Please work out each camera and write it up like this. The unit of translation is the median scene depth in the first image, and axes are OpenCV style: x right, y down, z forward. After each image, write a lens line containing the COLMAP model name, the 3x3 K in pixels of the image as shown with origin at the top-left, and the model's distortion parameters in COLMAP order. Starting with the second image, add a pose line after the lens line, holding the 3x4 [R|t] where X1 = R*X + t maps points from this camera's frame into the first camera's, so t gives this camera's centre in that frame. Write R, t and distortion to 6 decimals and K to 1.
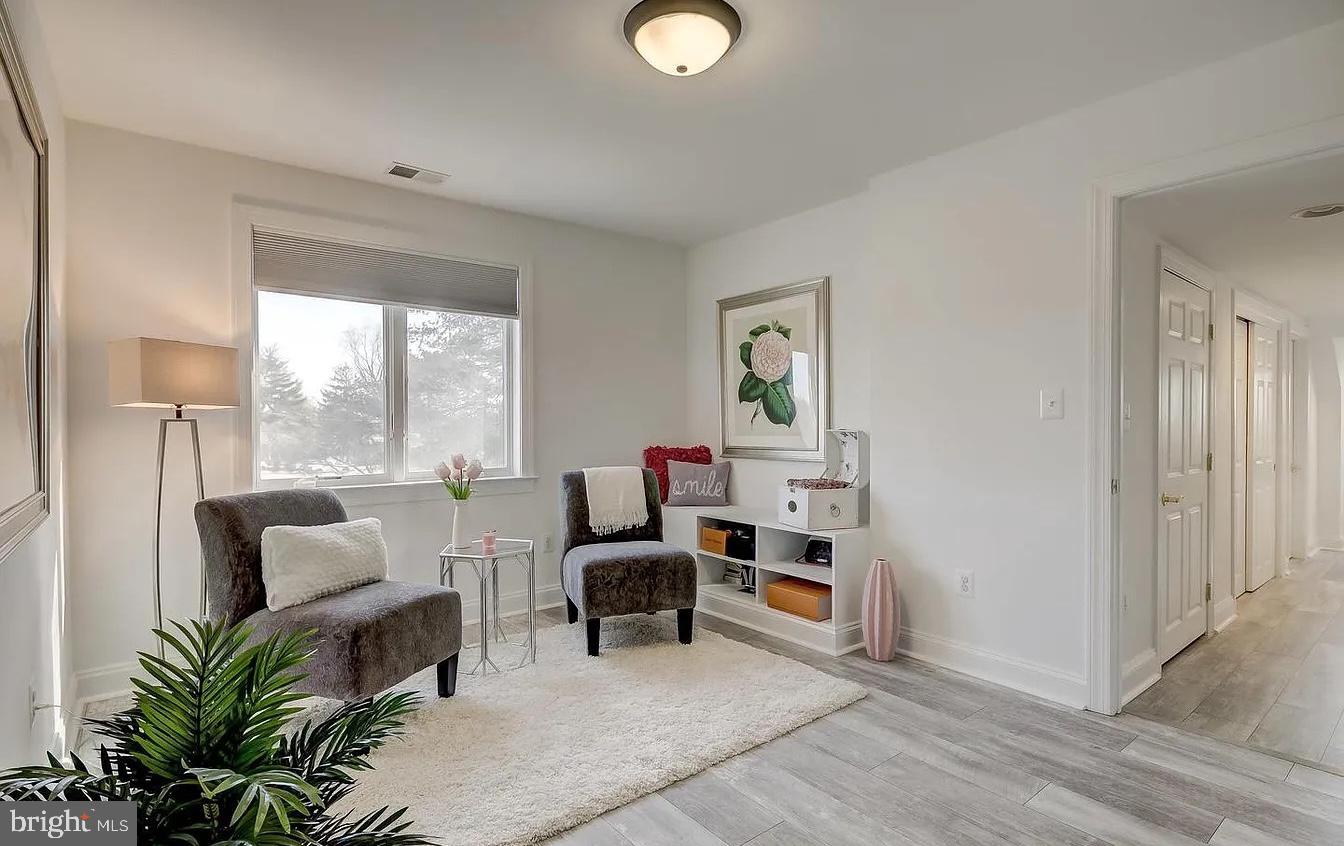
lens RADIAL K [[656.7, 0, 670.1], [0, 656.7, 435.7], [0, 0, 1]] dist [0.002586, -0.002189]
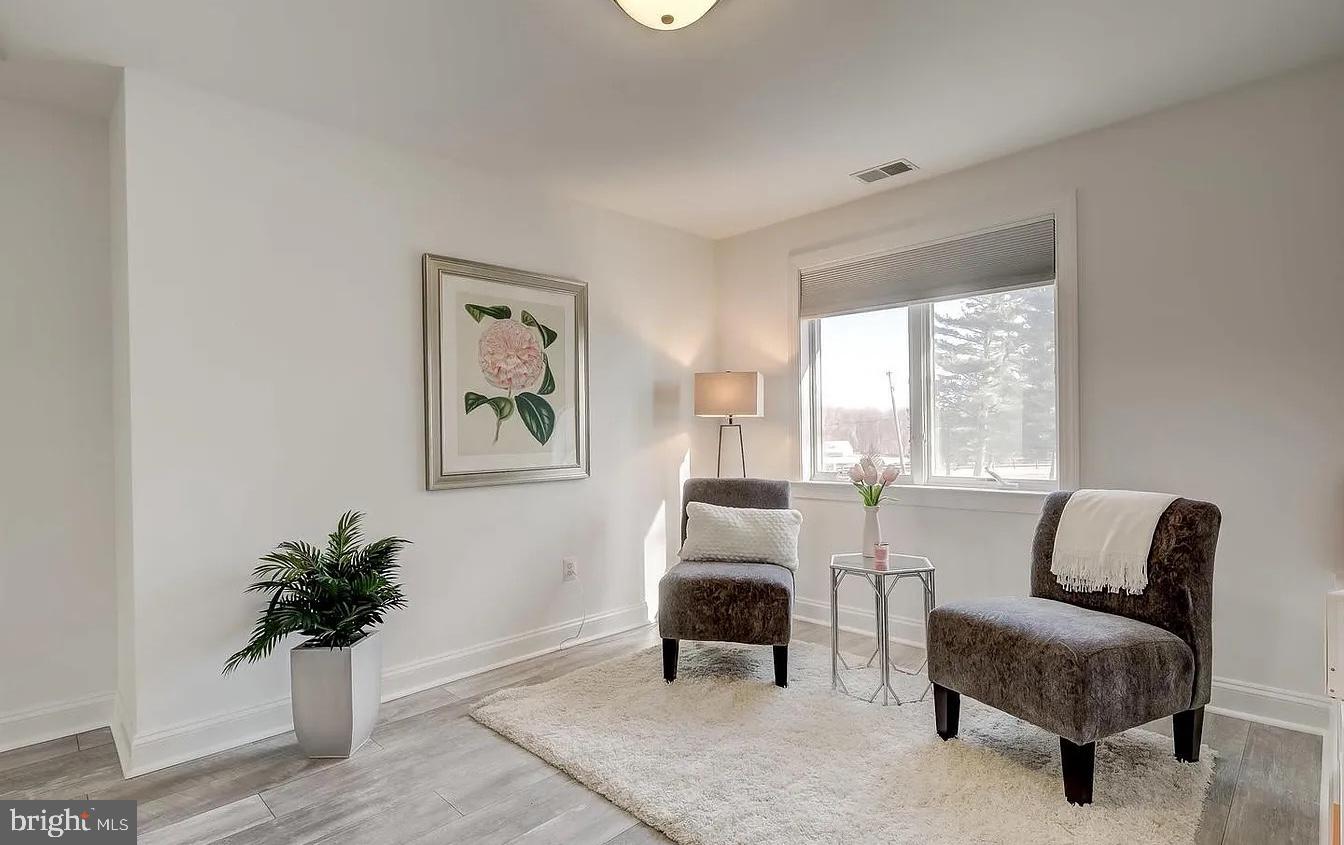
lens RADIAL K [[656.7, 0, 670.1], [0, 656.7, 435.2], [0, 0, 1]] dist [0.002586, -0.002189]
pose [[0.108465, 0.000708, -0.994100, 0.574530], [-0.015019, 0.999887, -0.000926, 0.002408], [0.993987, 0.015031, 0.108464, 0.598158]]
